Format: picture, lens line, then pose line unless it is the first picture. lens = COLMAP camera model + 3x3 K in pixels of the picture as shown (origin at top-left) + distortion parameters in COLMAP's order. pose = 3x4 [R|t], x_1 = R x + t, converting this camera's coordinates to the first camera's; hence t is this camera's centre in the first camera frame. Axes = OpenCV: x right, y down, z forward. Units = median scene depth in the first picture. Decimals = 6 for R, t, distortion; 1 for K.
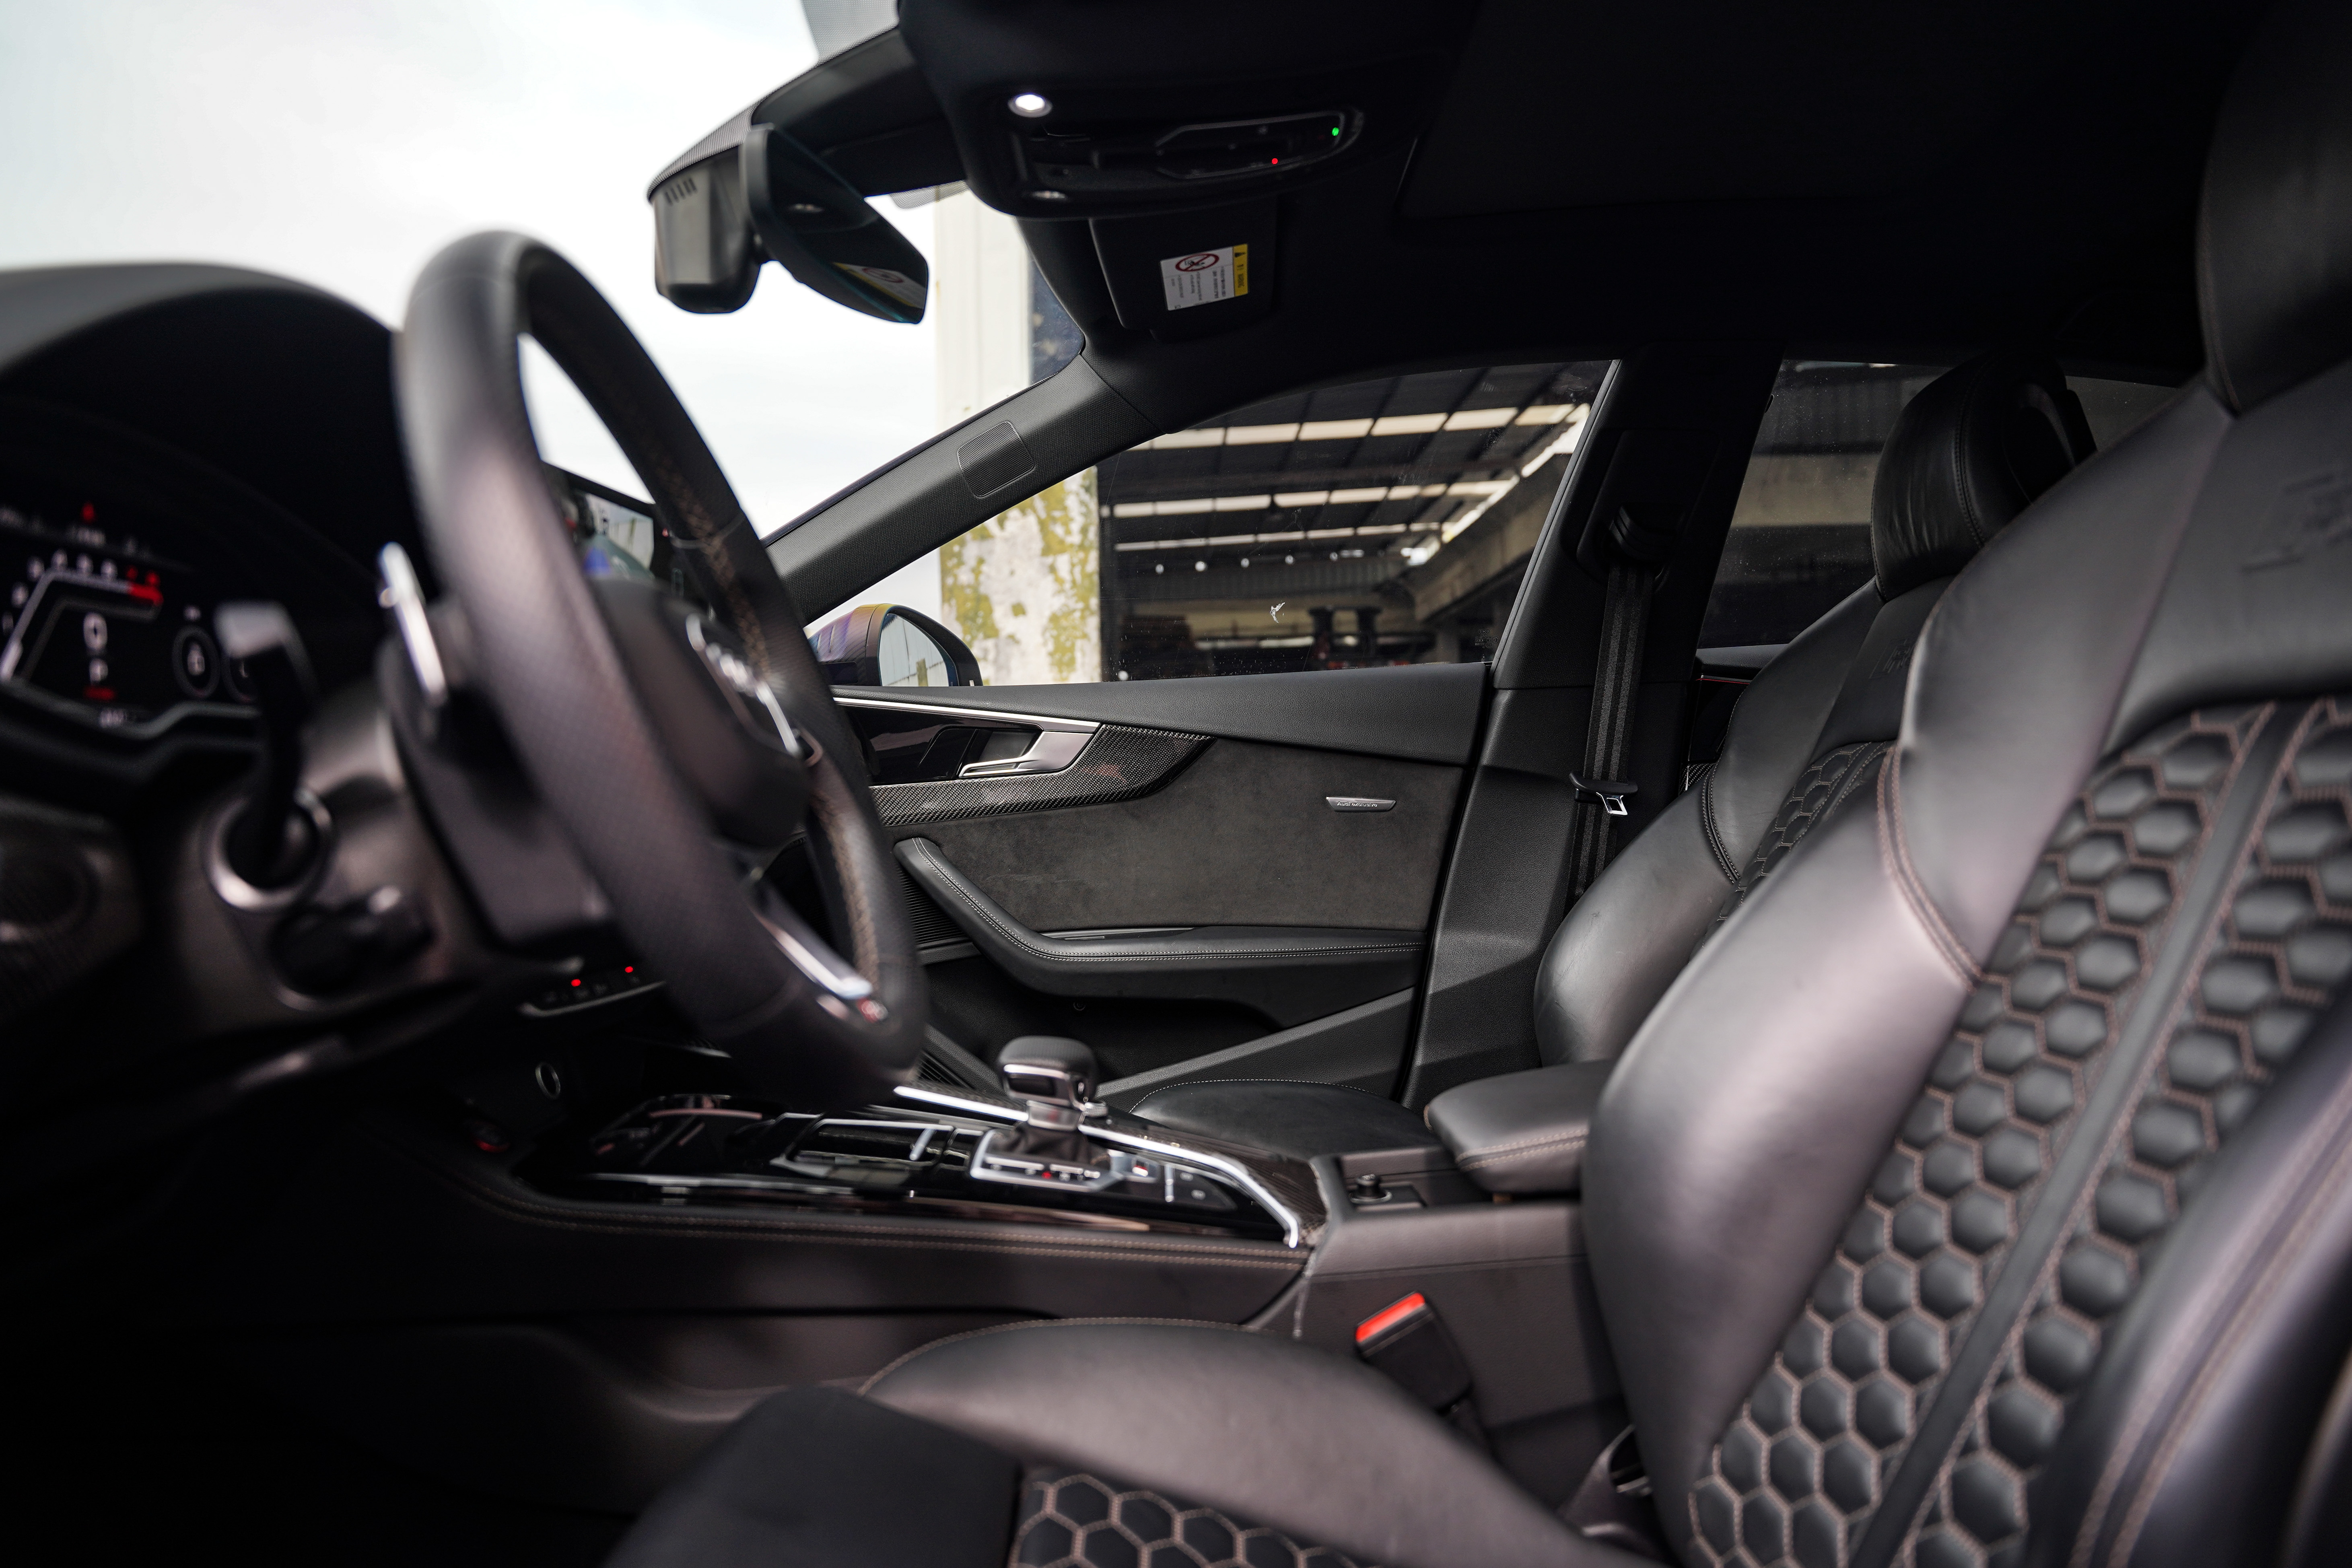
lens RADIAL K [[1611.4, 0, 1190.1], [0, 1611.4, 778.6], [0, 0, 1]] dist [0.004859, -0.009795]
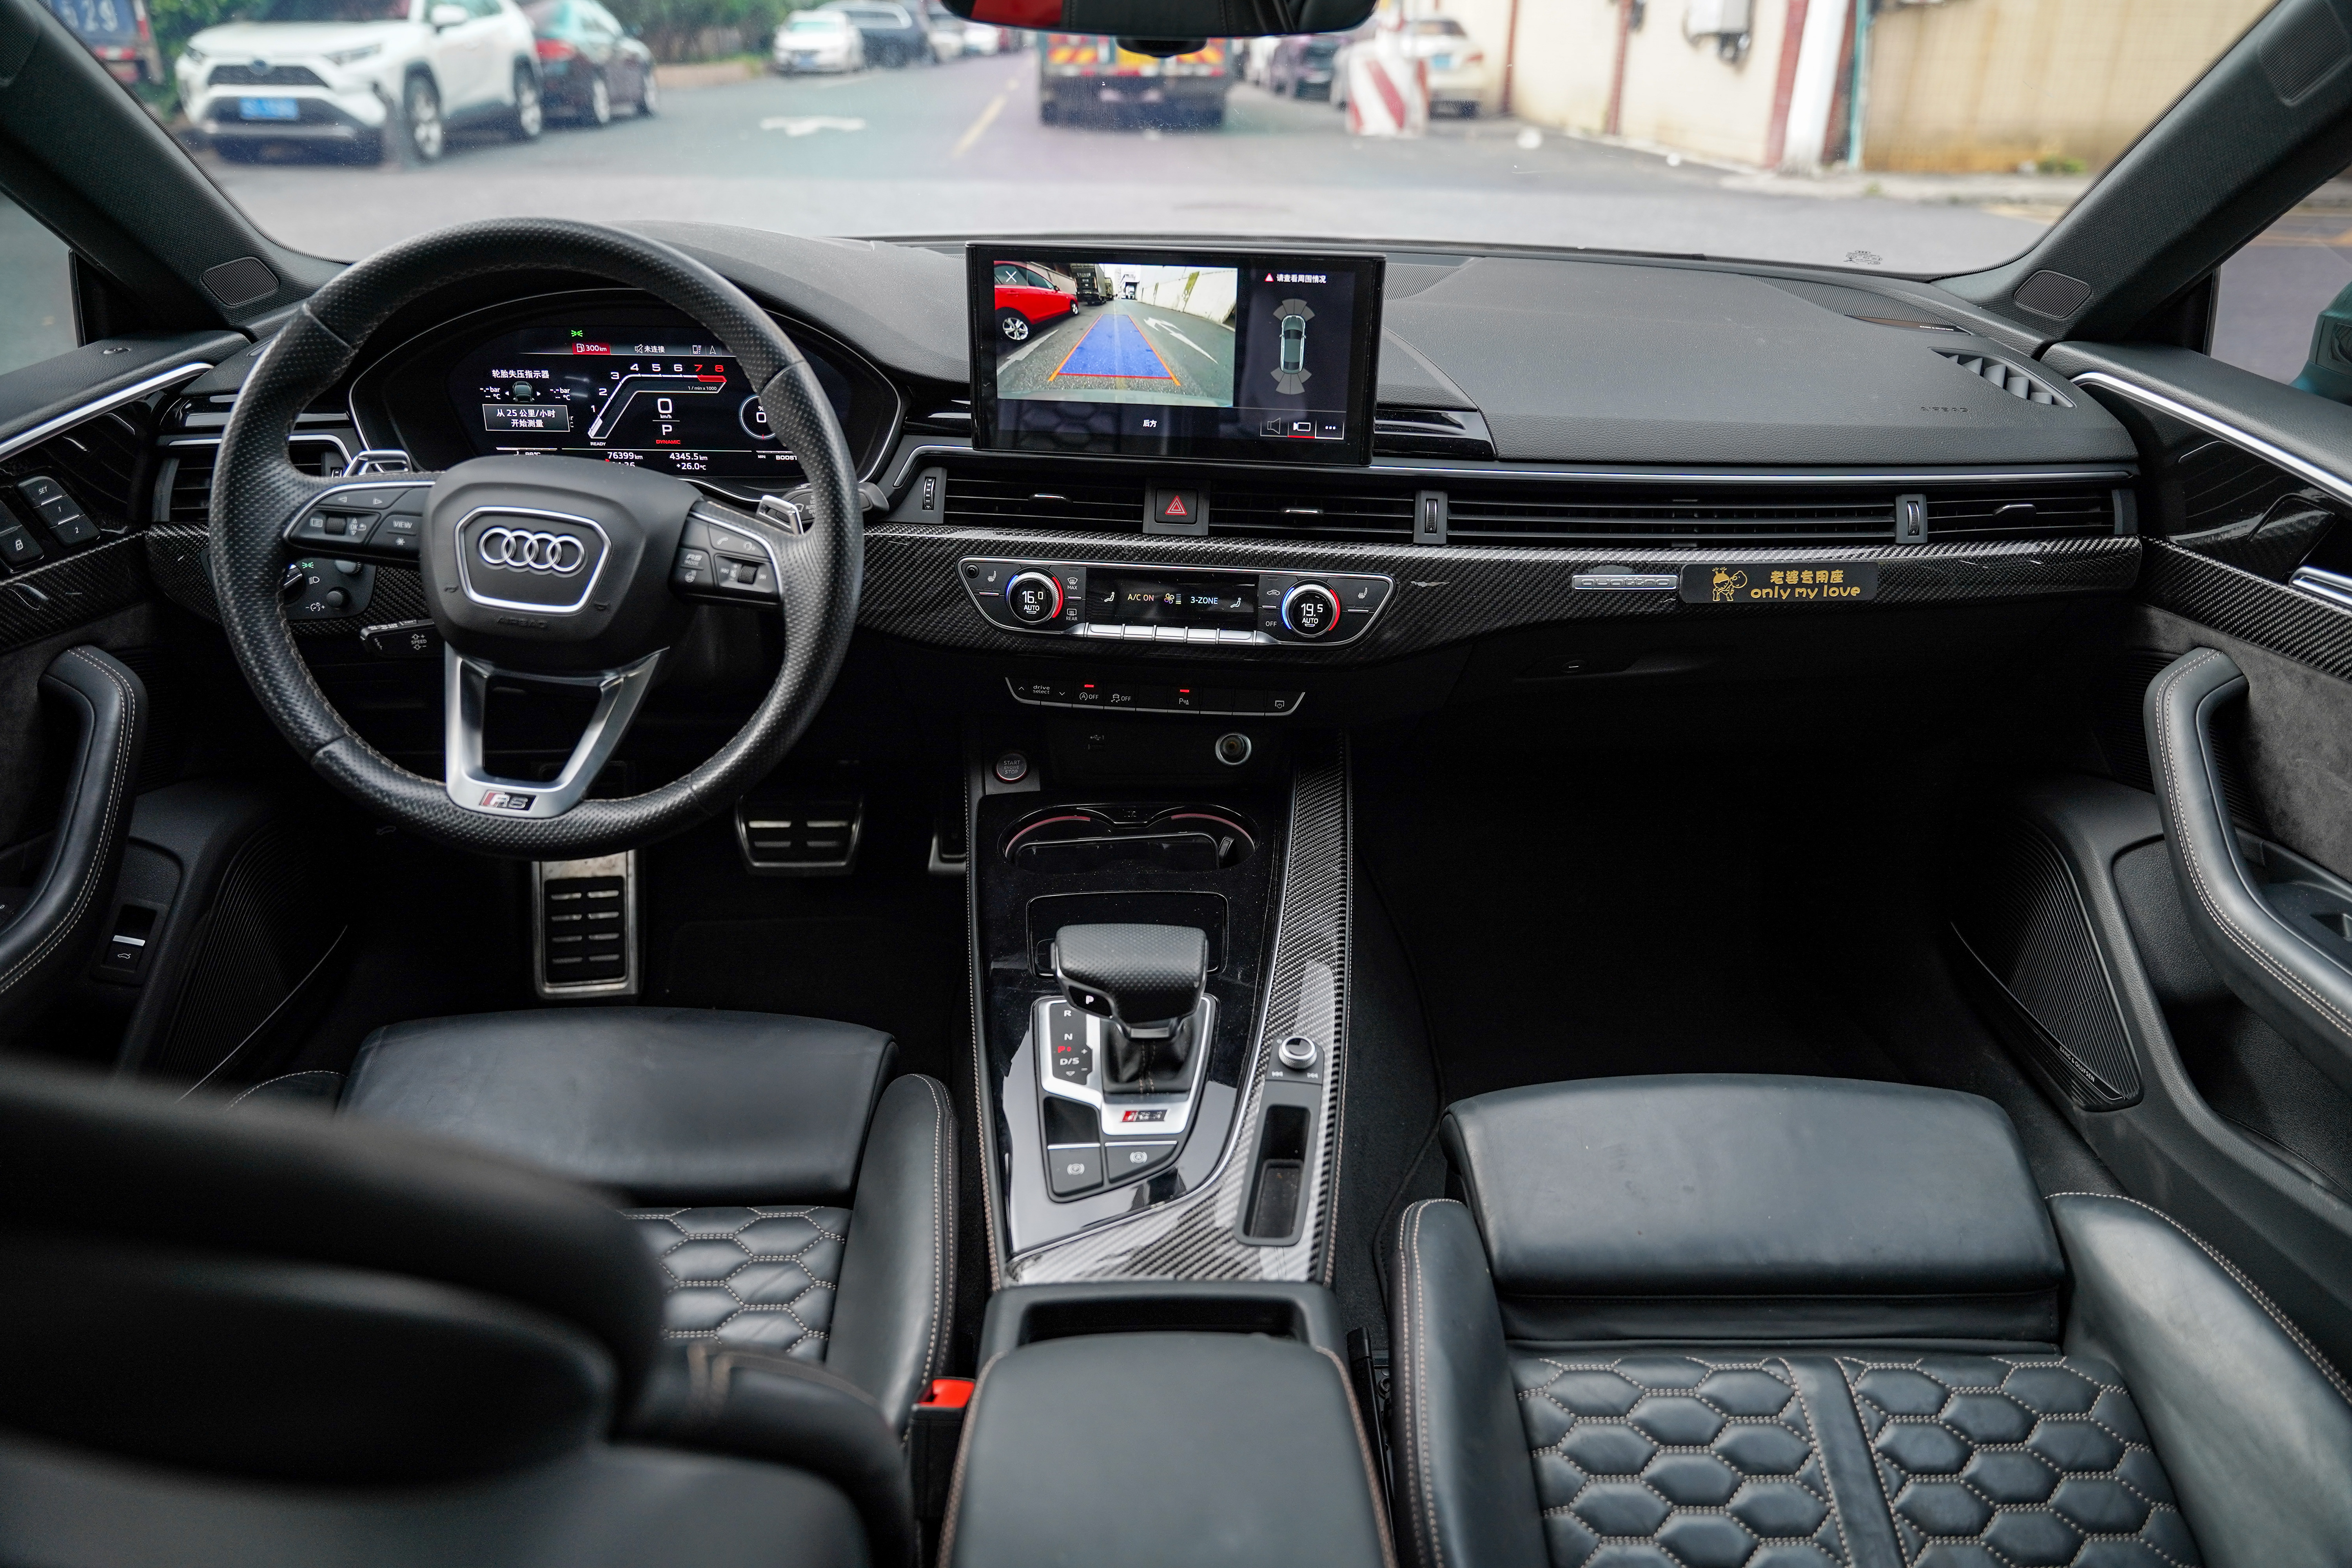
lens RADIAL K [[1611.3, 0, 1176.7], [0, 1611.3, 801.0], [0, 0, 1]] dist [0.004859, -0.009795]
pose [[0.003182, 0.460221, -0.887798, 0.712052], [-0.003792, 0.887802, 0.460210, -0.343555], [0.999988, 0.001902, 0.004570, 1.025629]]
